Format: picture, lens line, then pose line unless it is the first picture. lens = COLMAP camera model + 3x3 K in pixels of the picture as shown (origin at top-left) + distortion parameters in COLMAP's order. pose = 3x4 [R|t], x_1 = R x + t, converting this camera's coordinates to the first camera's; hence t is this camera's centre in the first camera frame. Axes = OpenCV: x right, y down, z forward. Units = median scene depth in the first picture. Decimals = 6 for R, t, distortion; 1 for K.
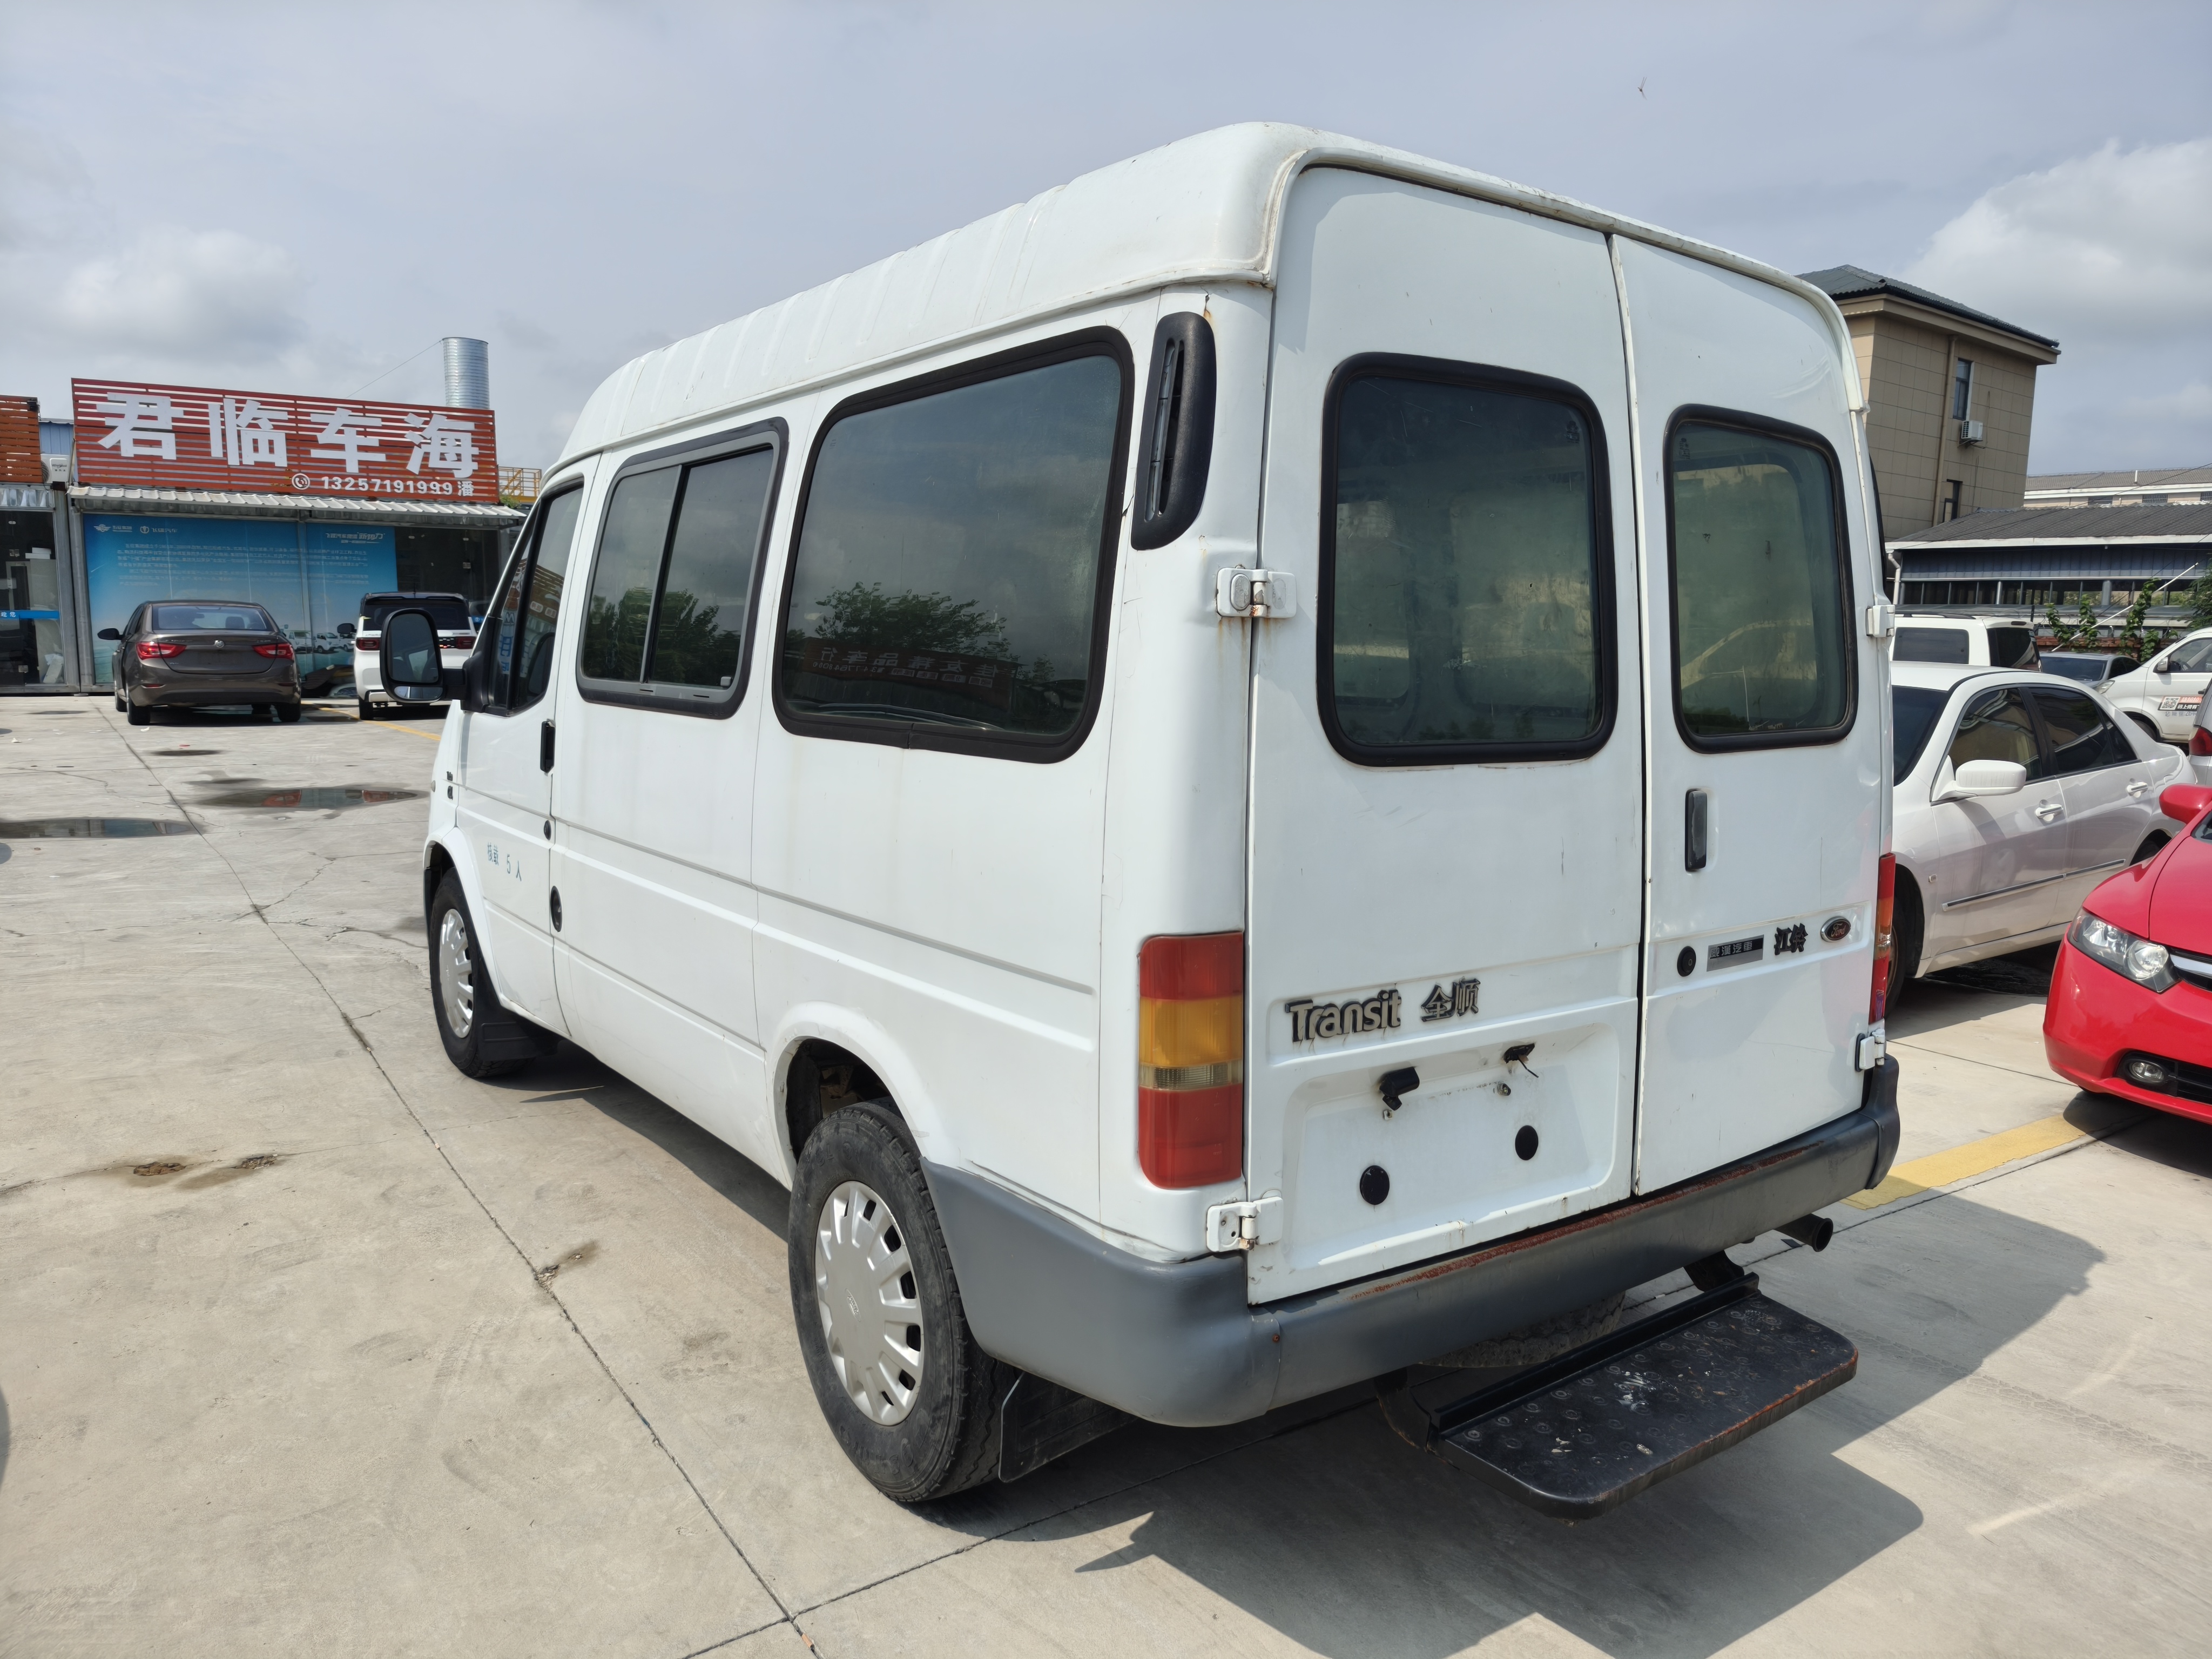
lens RADIAL K [[1528.5, 0, 1106.0], [0, 1528.5, 829.5], [0, 0, 1]] dist [0.004937, -0.021169]
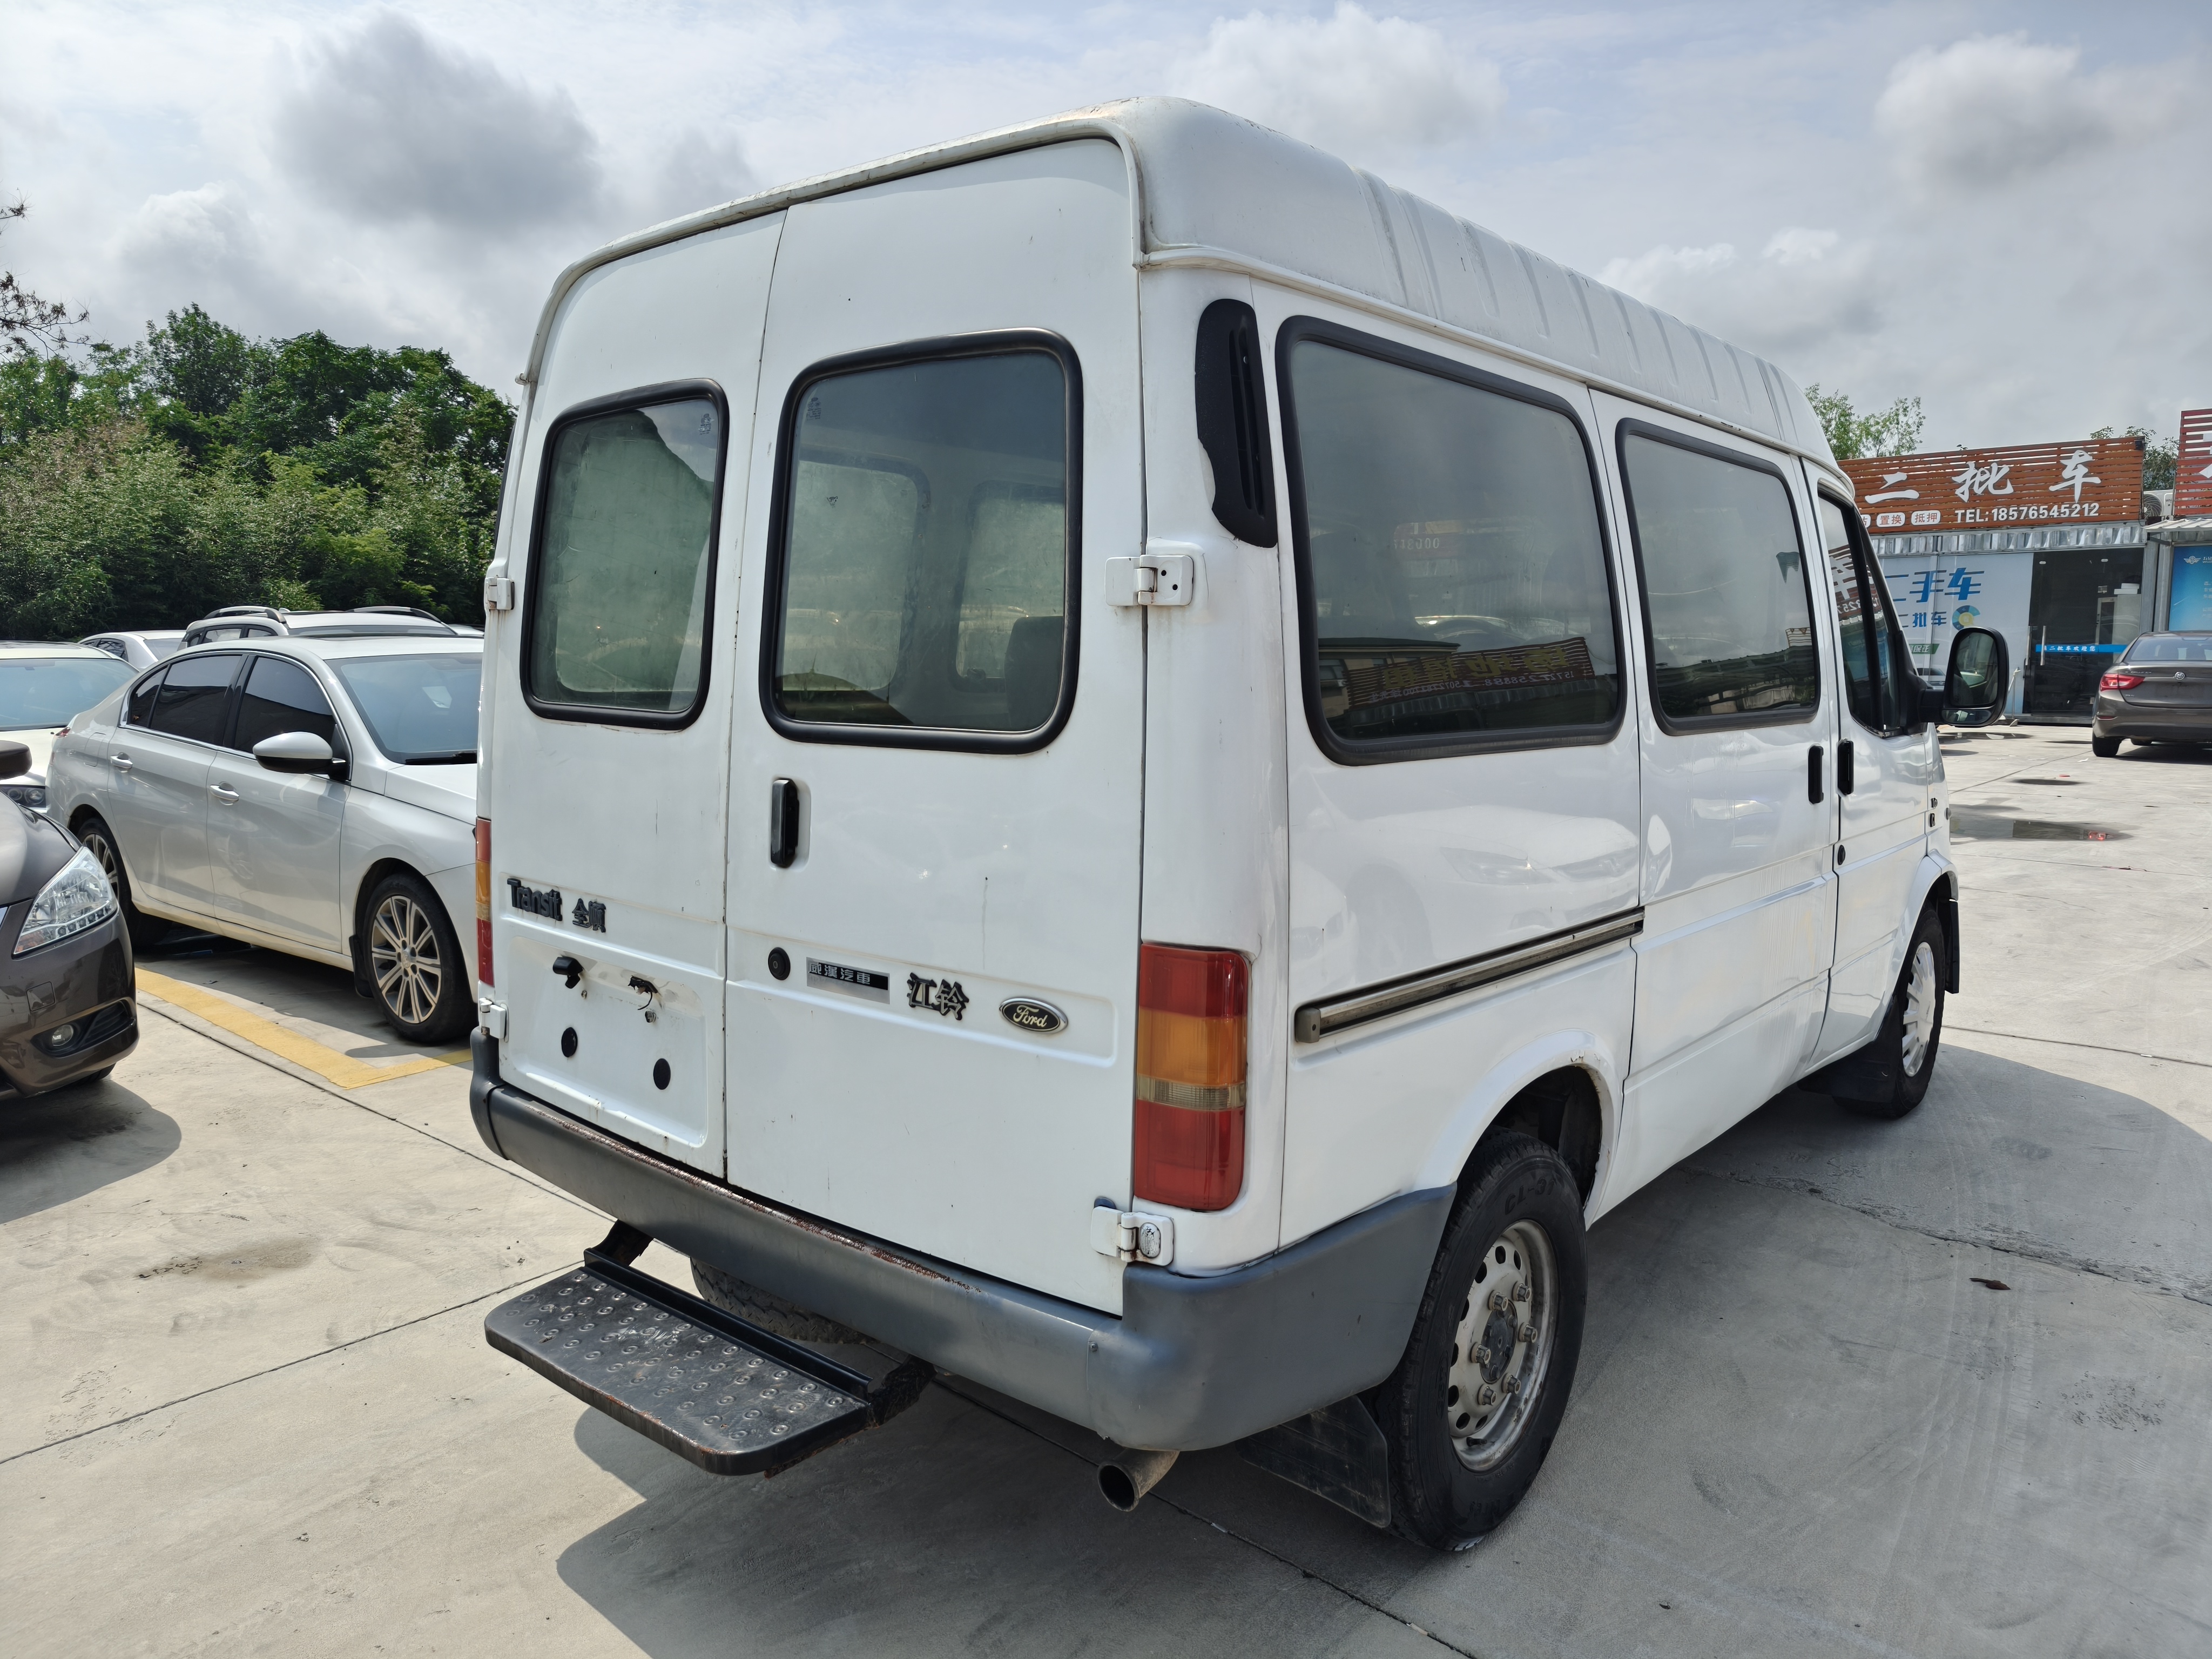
lens RADIAL K [[1537.8, 0, 1106.0], [0, 1537.8, 829.5], [0, 0, 1]] dist [-0.008148, -0.006440]
pose [[0.216185, 0.099003, -0.971320, 1.290433], [-0.124939, 0.989472, 0.073045, -0.084780], [0.968326, 0.105565, 0.226278, 0.950913]]
